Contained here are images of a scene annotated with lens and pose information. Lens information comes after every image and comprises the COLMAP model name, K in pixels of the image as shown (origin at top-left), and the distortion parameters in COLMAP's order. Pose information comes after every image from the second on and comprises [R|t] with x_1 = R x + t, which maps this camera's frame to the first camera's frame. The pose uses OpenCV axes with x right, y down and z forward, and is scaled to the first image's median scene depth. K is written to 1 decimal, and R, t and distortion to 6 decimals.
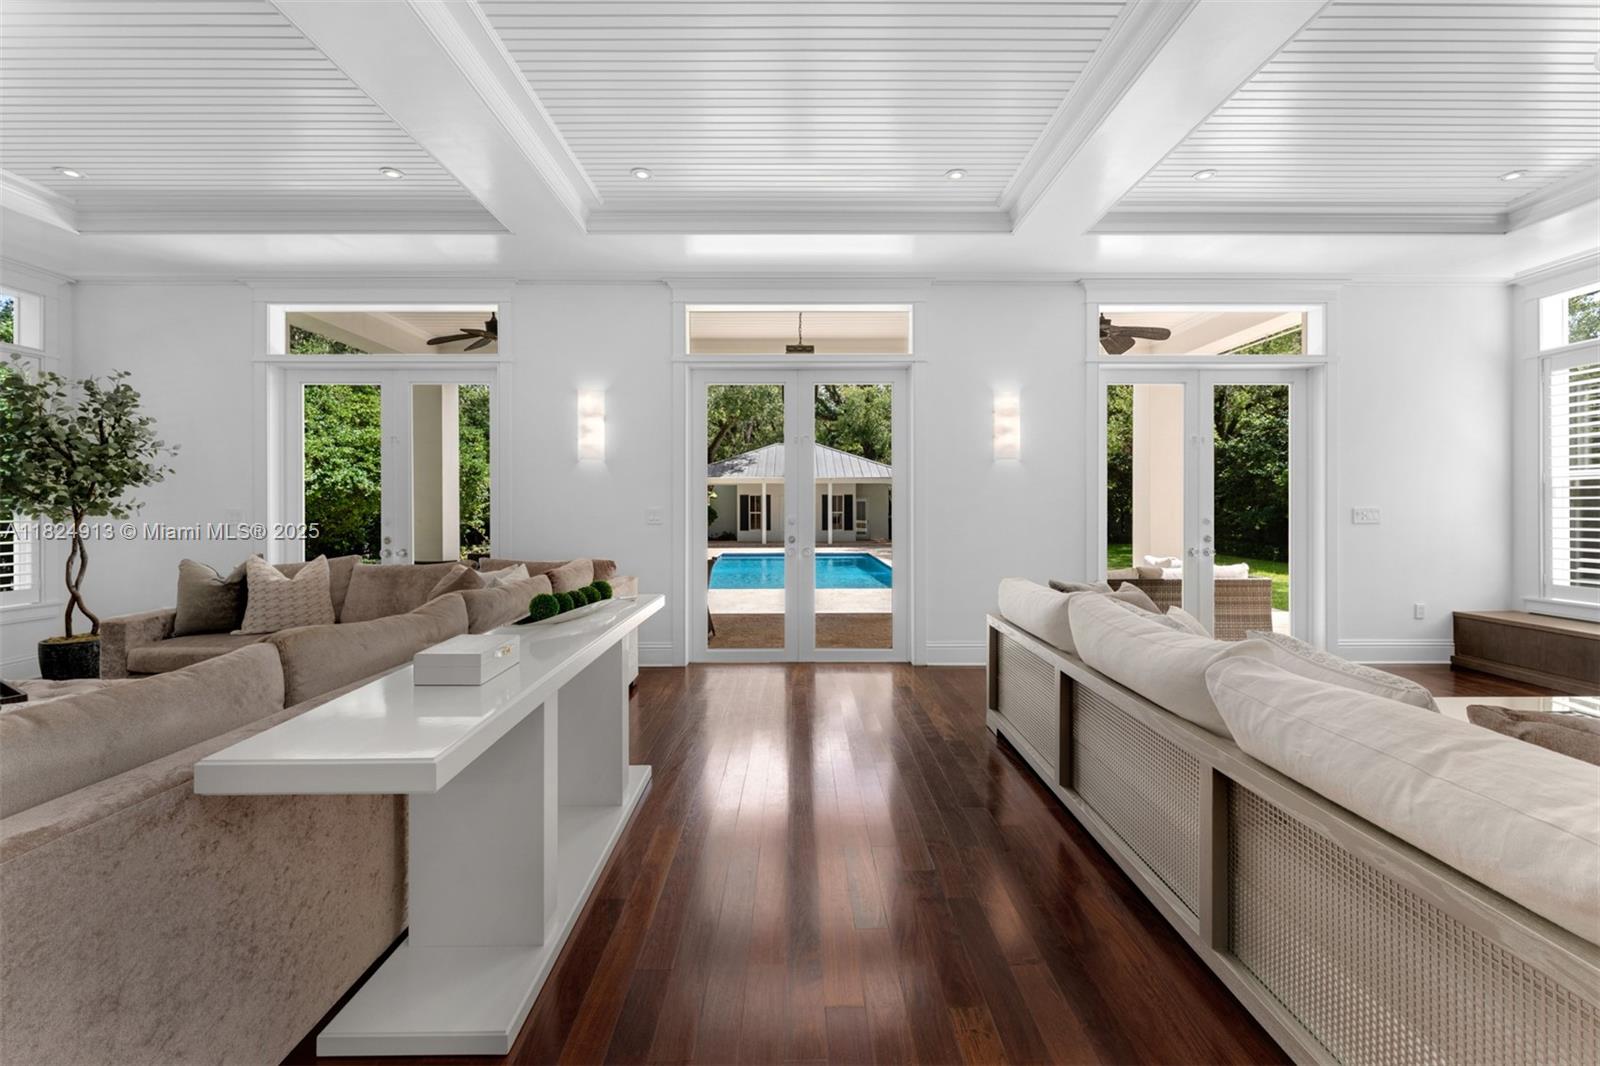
lens RADIAL K [[656.7, 0, 804.5], [0, 656.7, 508.4], [0, 0, 1]] dist [0.003778, 0.000209]
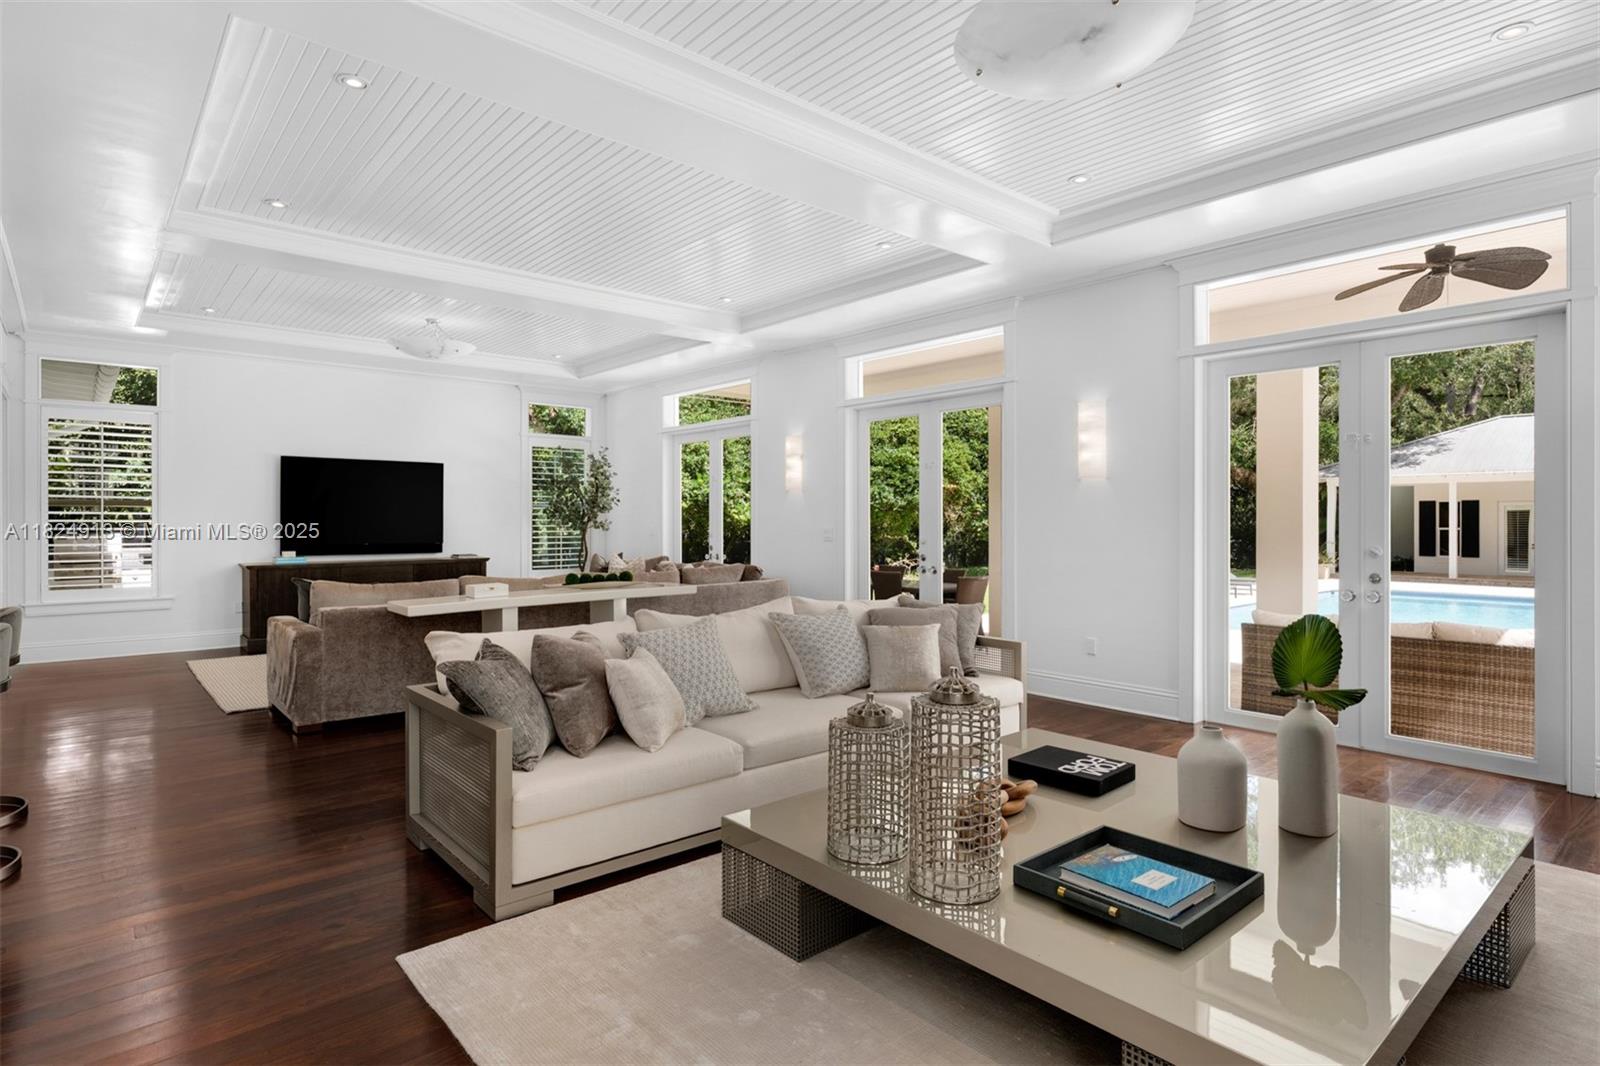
lens RADIAL K [[838.3, 0, 806.5], [0, 838.3, 524.2], [0, 0, 1]] dist [0.025796, -0.001035]
pose [[0.654533, 0.007137, -0.755999, 1.127325], [-0.002291, 0.999970, 0.007456, -0.020973], [0.756030, -0.003148, 0.654530, -0.073931]]
